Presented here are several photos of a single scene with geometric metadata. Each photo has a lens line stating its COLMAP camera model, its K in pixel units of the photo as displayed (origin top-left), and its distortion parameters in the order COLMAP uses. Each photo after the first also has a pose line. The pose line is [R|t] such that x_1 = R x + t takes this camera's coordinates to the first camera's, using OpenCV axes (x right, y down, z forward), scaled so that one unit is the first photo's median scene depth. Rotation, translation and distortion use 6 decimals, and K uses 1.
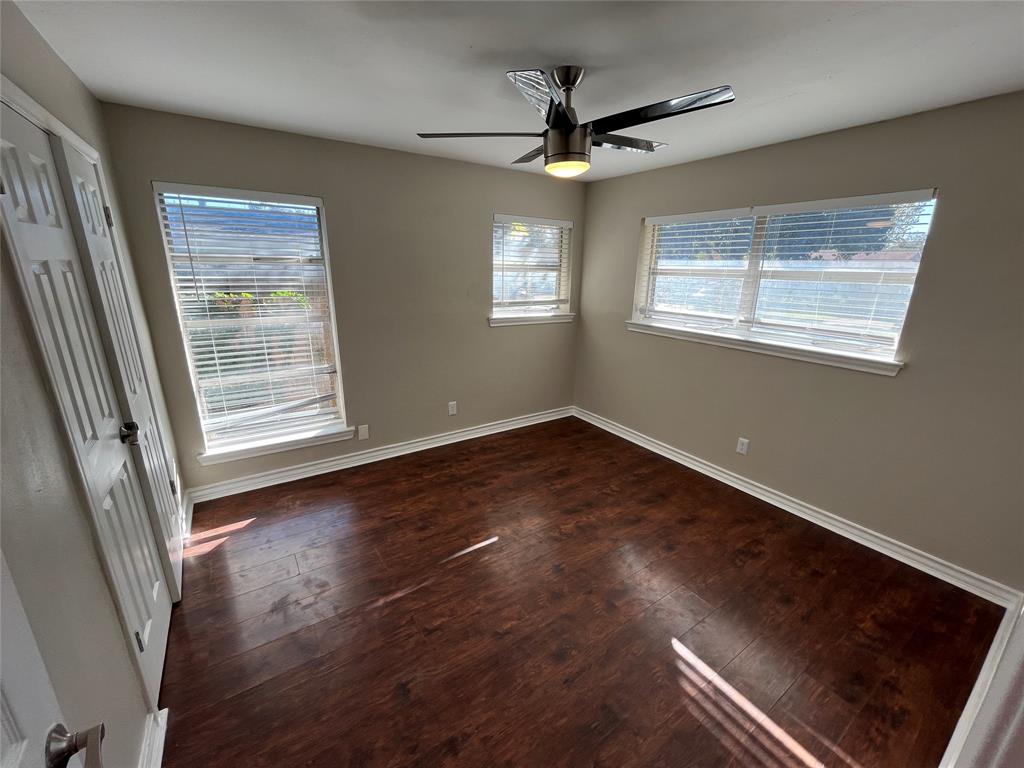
lens RADIAL K [[414.1, 0, 513.0], [0, 414.1, 382.0], [0, 0, 1]] dist [-0.002628, 0.000956]
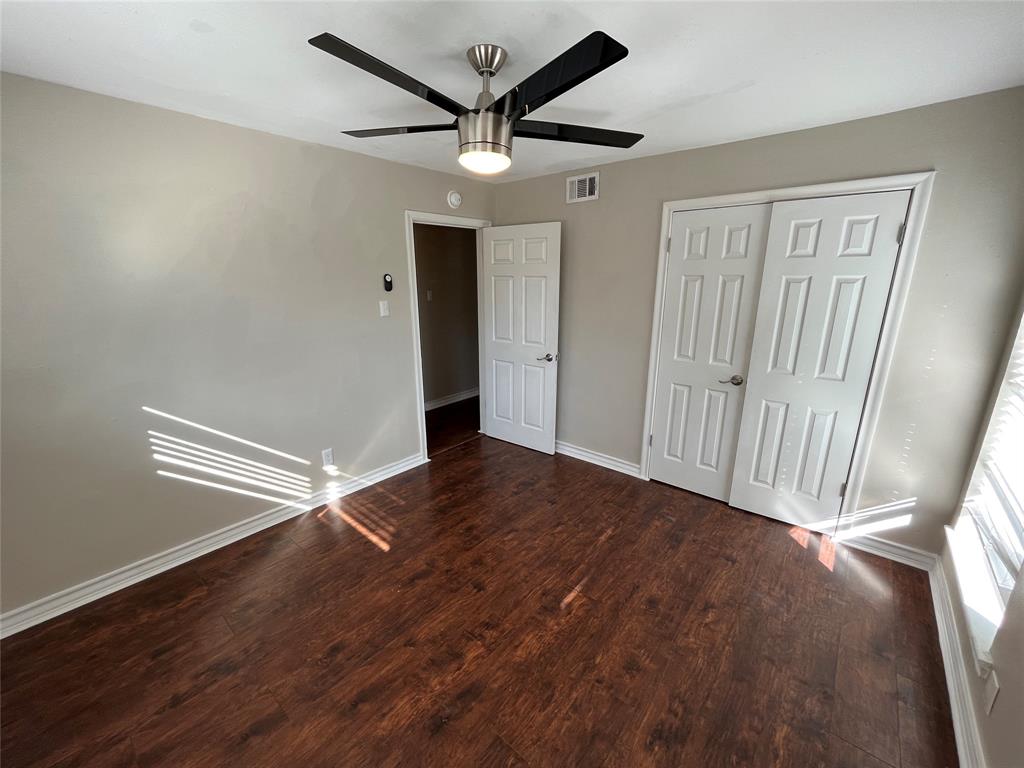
lens RADIAL K [[414.1, 0, 513.6], [0, 414.1, 376.8], [0, 0, 1]] dist [-0.002628, 0.000956]
pose [[-0.961249, 0.051354, -0.270856, 0.292553], [-0.089373, 0.871384, 0.482392, -0.486322], [0.260793, 0.487906, -0.833028, 1.727703]]
